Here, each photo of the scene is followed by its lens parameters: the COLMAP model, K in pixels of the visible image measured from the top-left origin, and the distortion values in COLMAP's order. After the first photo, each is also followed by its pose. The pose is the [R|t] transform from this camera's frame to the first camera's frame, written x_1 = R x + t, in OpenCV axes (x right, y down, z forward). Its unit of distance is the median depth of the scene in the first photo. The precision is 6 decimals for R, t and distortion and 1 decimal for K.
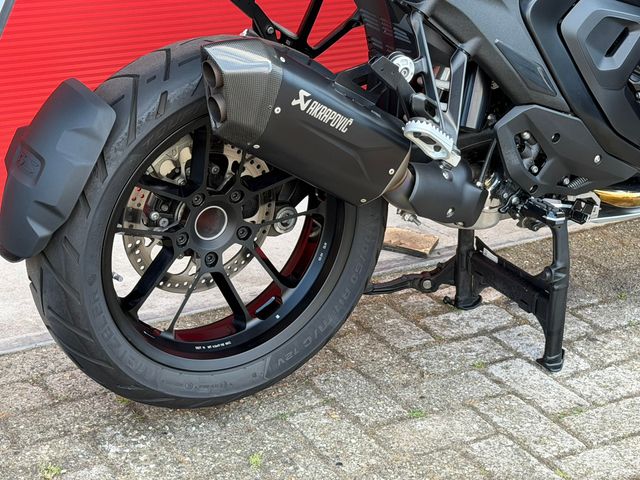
lens RADIAL K [[1302.2, 0, 320.9], [0, 1302.2, 243.9], [0, 0, 1]] dist [0.128527, 0.183122]
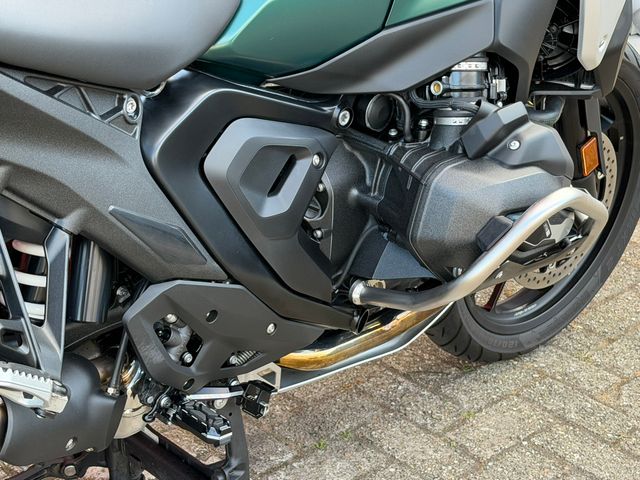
lens RADIAL K [[1302.2, 0, 320.9], [0, 1302.2, 243.9], [0, 0, 1]] dist [0.128527, 0.183122]
pose [[0.972564, -0.089937, 0.214548, 0.086173], [0.081153, 0.995476, 0.049423, -0.151222], [-0.218022, -0.030656, 0.975462, 0.279725]]
